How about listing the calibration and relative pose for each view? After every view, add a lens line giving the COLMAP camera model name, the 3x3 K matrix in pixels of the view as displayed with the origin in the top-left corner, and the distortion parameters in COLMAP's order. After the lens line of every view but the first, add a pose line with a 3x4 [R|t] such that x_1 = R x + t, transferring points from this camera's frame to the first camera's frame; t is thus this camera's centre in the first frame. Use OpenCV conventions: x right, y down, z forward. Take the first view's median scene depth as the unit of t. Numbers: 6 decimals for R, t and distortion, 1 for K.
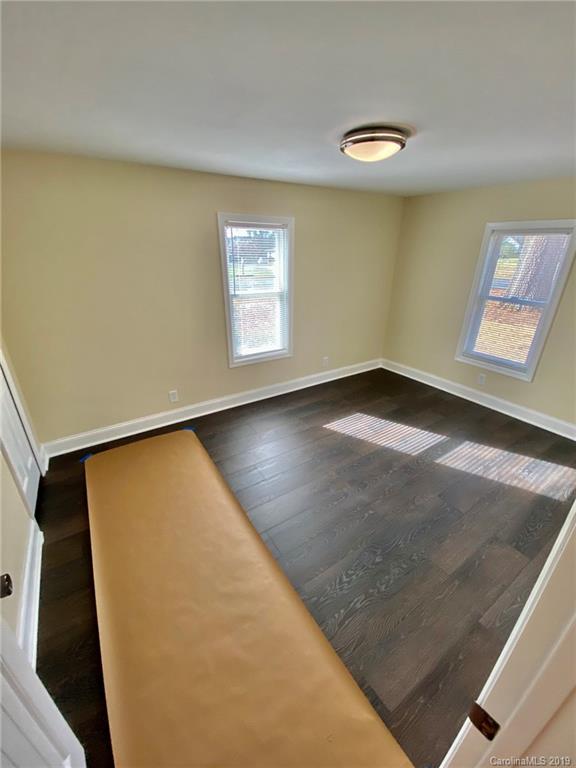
lens RADIAL K [[310.6, 0, 289.9], [0, 310.6, 383.0], [0, 0, 1]] dist [0.035890, -0.029640]
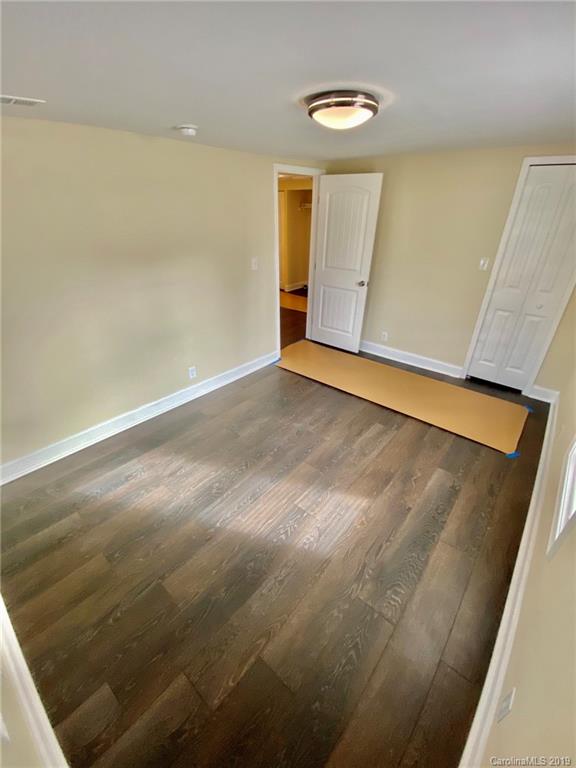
lens RADIAL K [[310.6, 0, 289.9], [0, 310.6, 383.0], [0, 0, 1]] dist [0.035890, -0.029640]
pose [[-0.960542, 0.125883, -0.248018, 0.480168], [-0.124654, 0.602306, 0.788473, -0.626509], [0.248638, 0.788277, -0.562848, 1.347936]]
